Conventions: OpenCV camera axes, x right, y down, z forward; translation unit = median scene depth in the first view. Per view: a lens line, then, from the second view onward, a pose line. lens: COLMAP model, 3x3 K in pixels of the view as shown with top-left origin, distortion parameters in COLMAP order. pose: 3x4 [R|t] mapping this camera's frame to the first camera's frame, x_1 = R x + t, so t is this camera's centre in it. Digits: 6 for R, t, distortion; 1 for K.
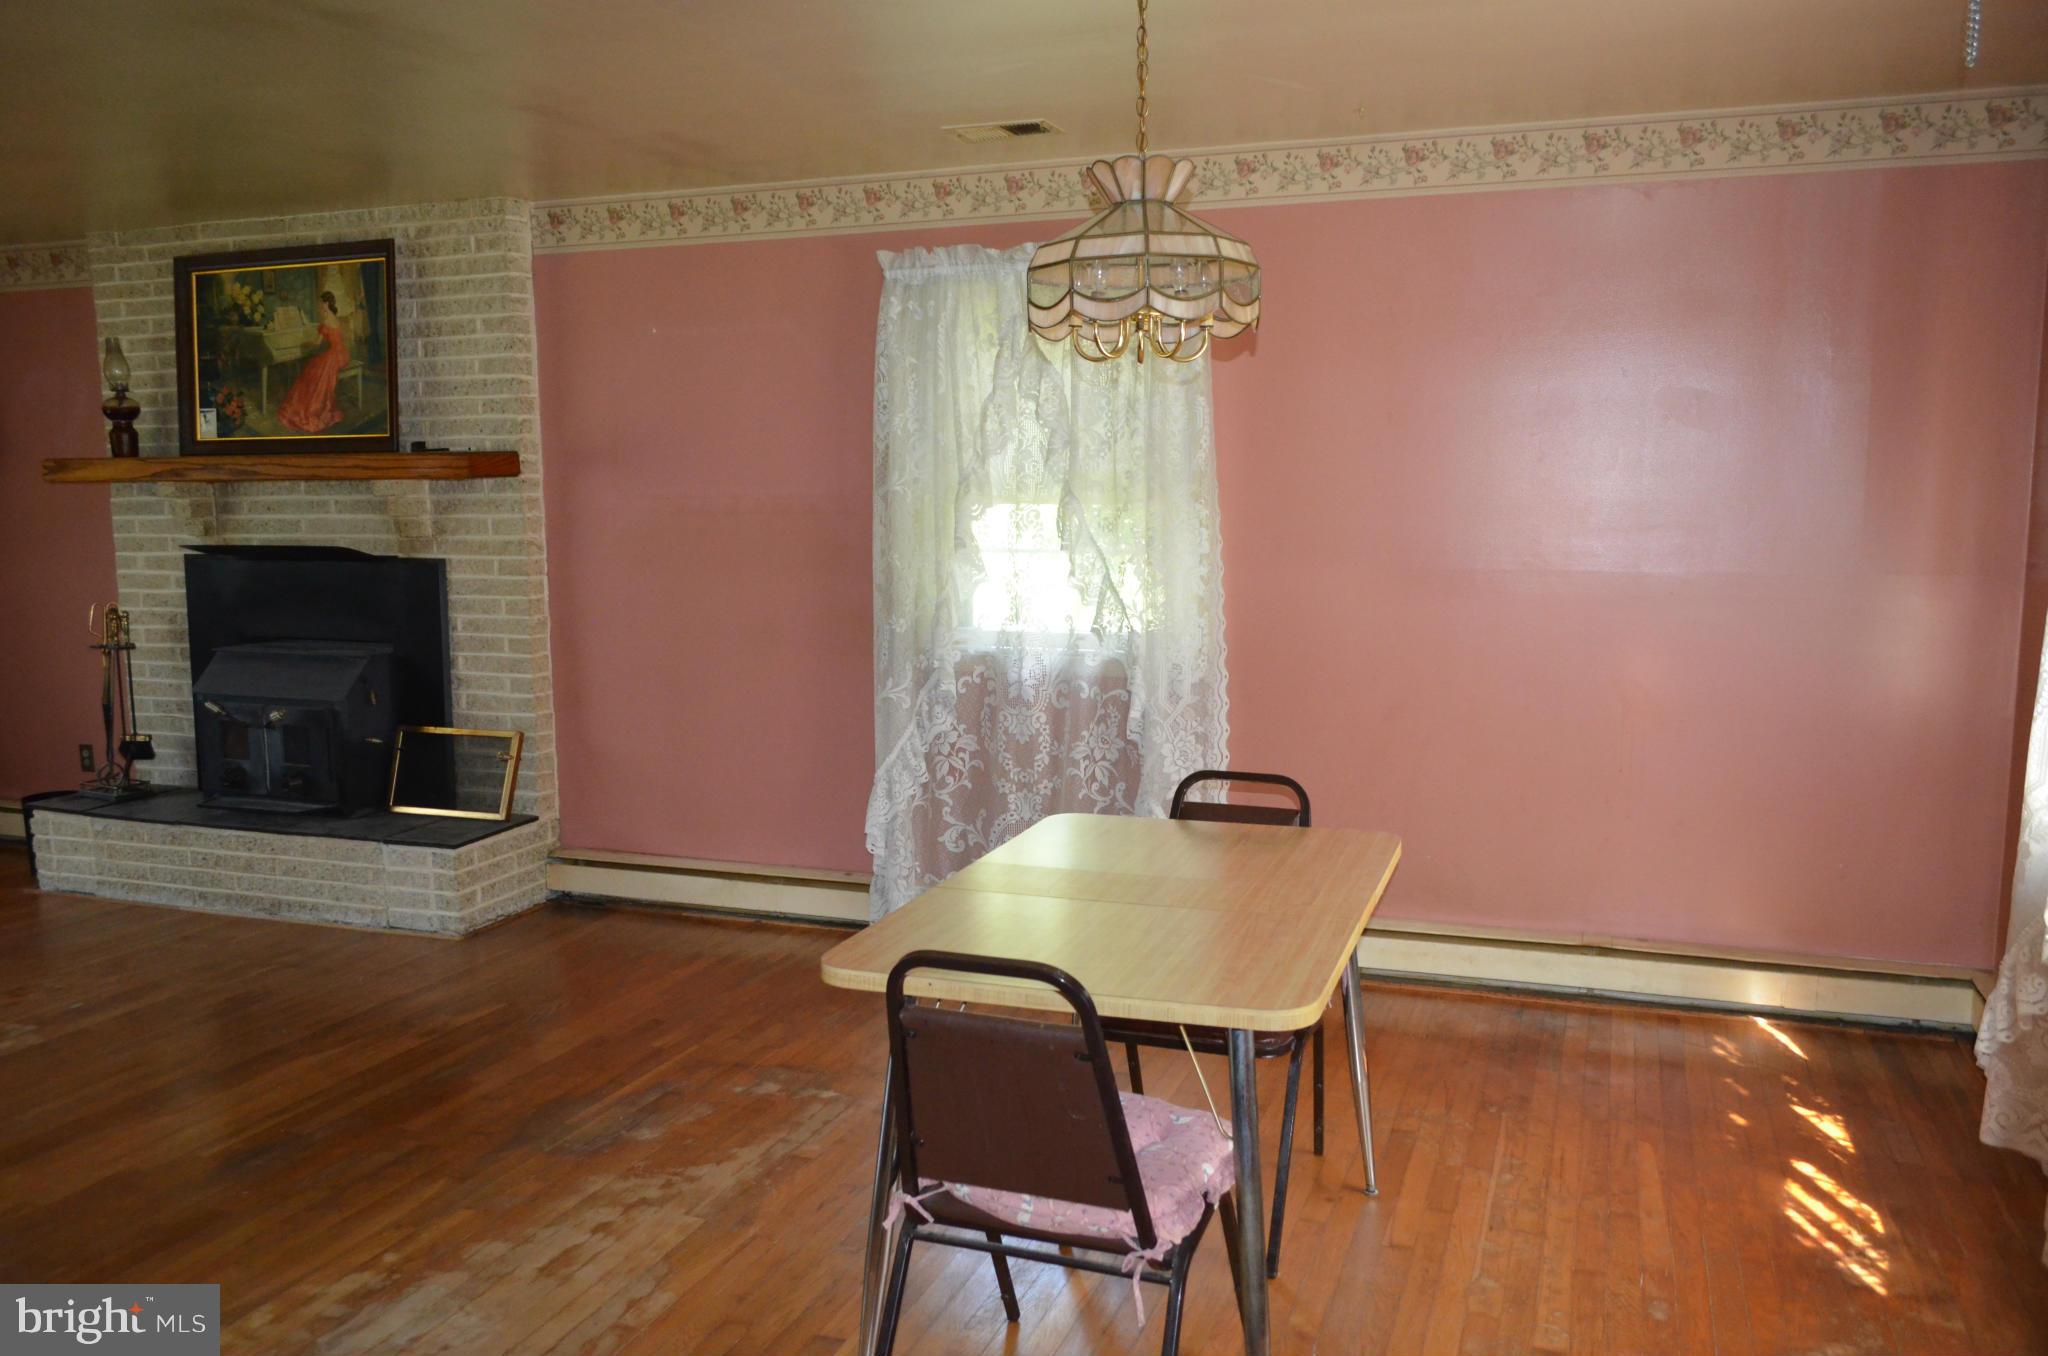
lens RADIAL K [[1586.0, 0, 1028.8], [0, 1586.0, 685.0], [0, 0, 1]] dist [-0.012998, 0.003921]
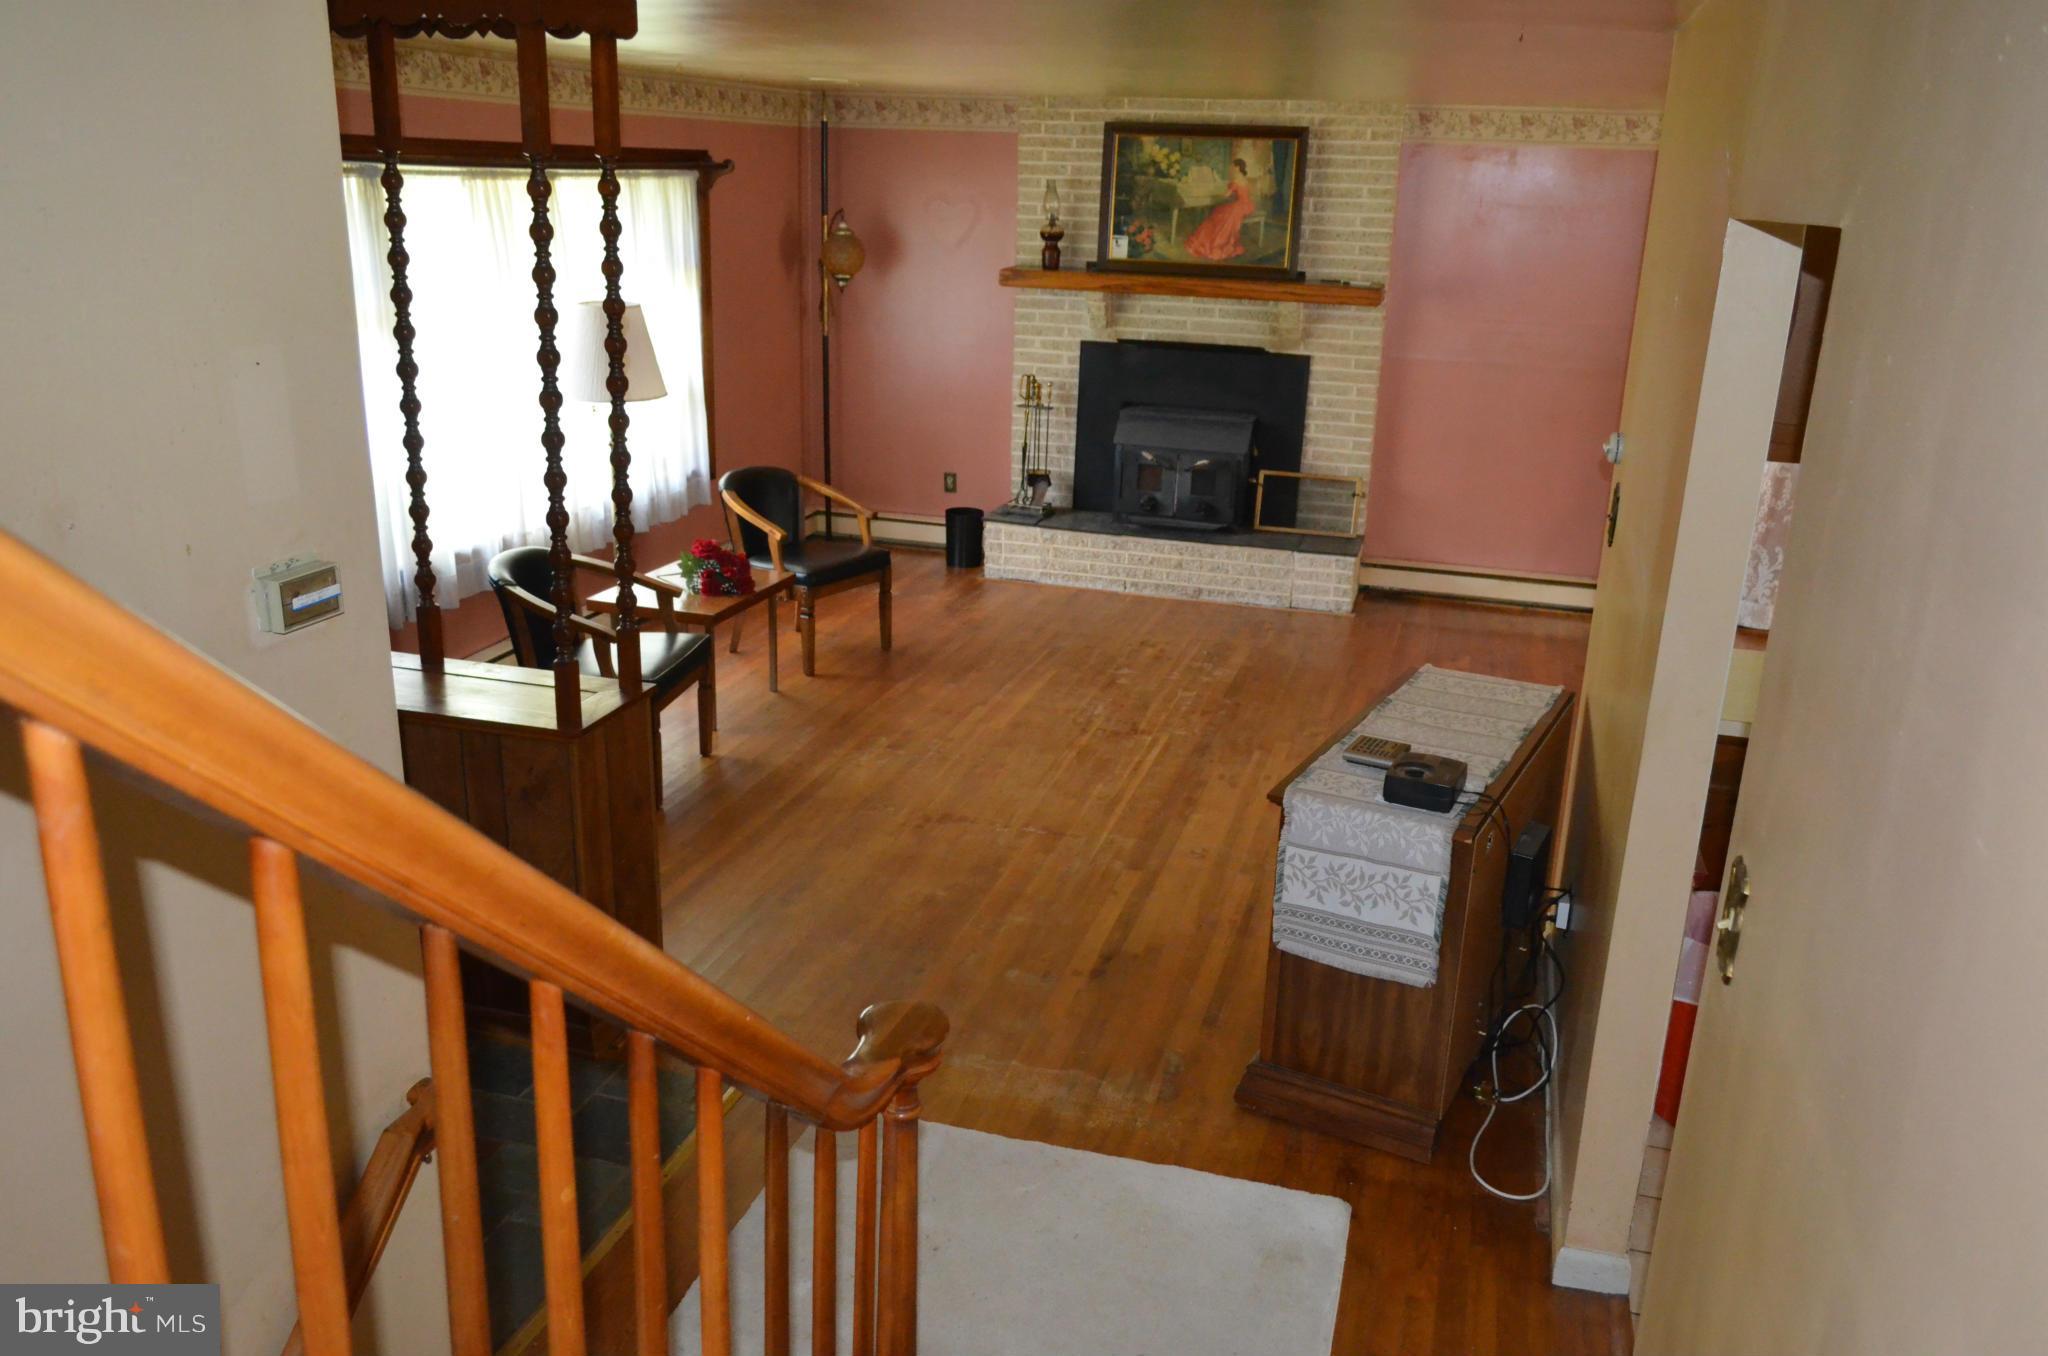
lens RADIAL K [[1586.0, 0, 1028.8], [0, 1586.0, 685.0], [0, 0, 1]] dist [-0.012998, 0.003921]
pose [[0.997149, 0.015812, 0.073779, -0.729765], [-0.029300, 0.982208, 0.185495, -0.045249], [-0.069533, -0.187128, 0.979872, -0.454520]]
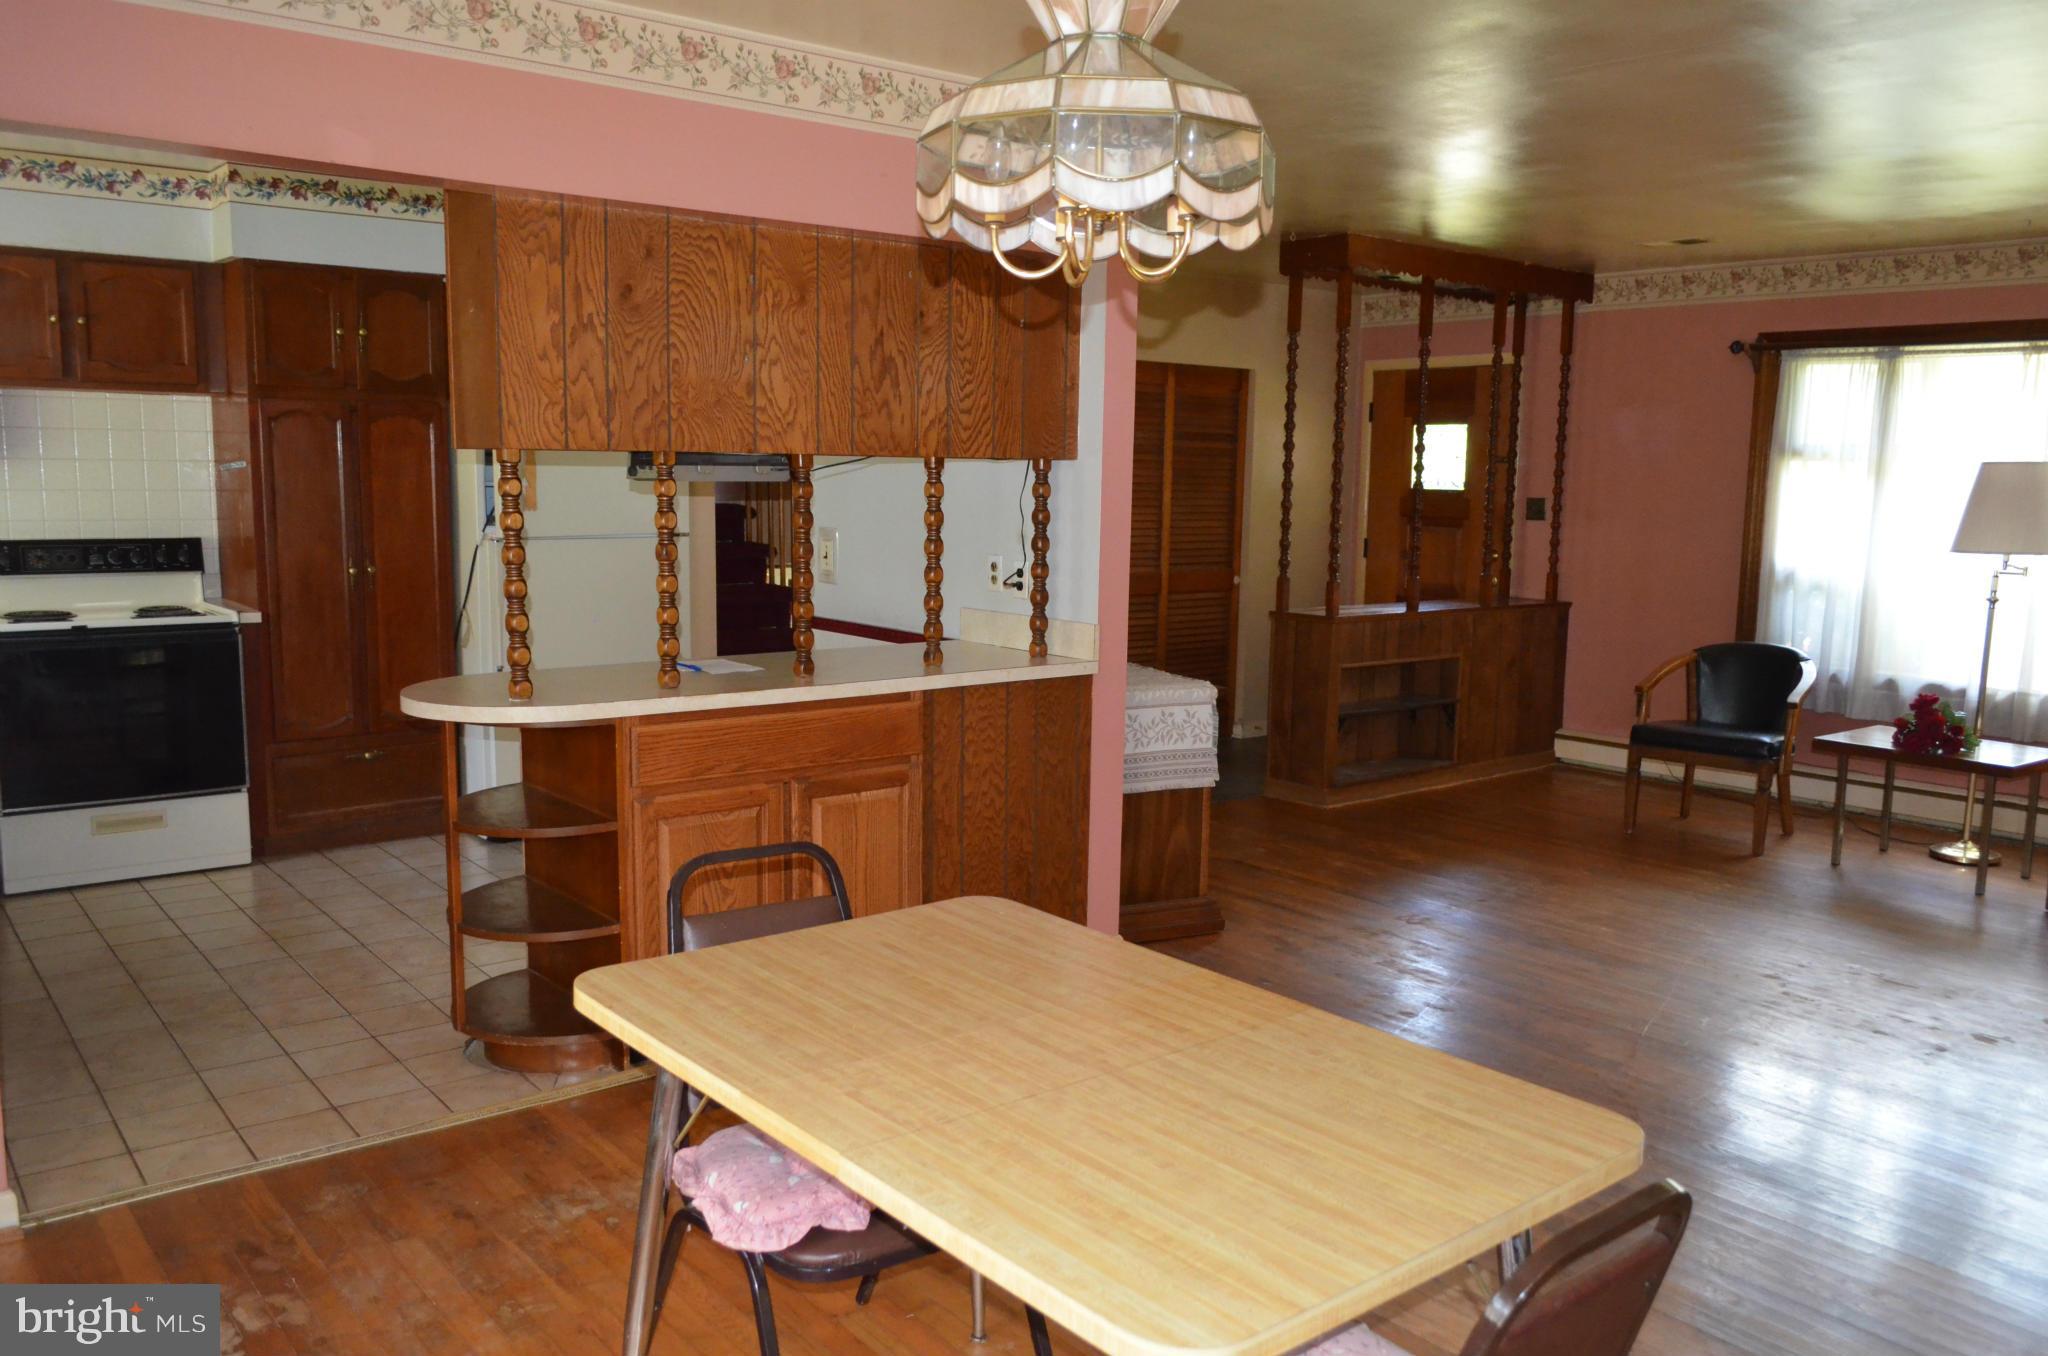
lens RADIAL K [[1552.7, 0, 1004.2], [0, 1552.7, 671.8], [0, 0, 1]] dist [-0.011879, 0.000532]
pose [[-0.527247, 0.107585, -0.842874, 0.313492], [-0.118262, 0.973006, 0.198173, -0.078680], [0.841442, 0.204166, -0.500291, 0.638359]]
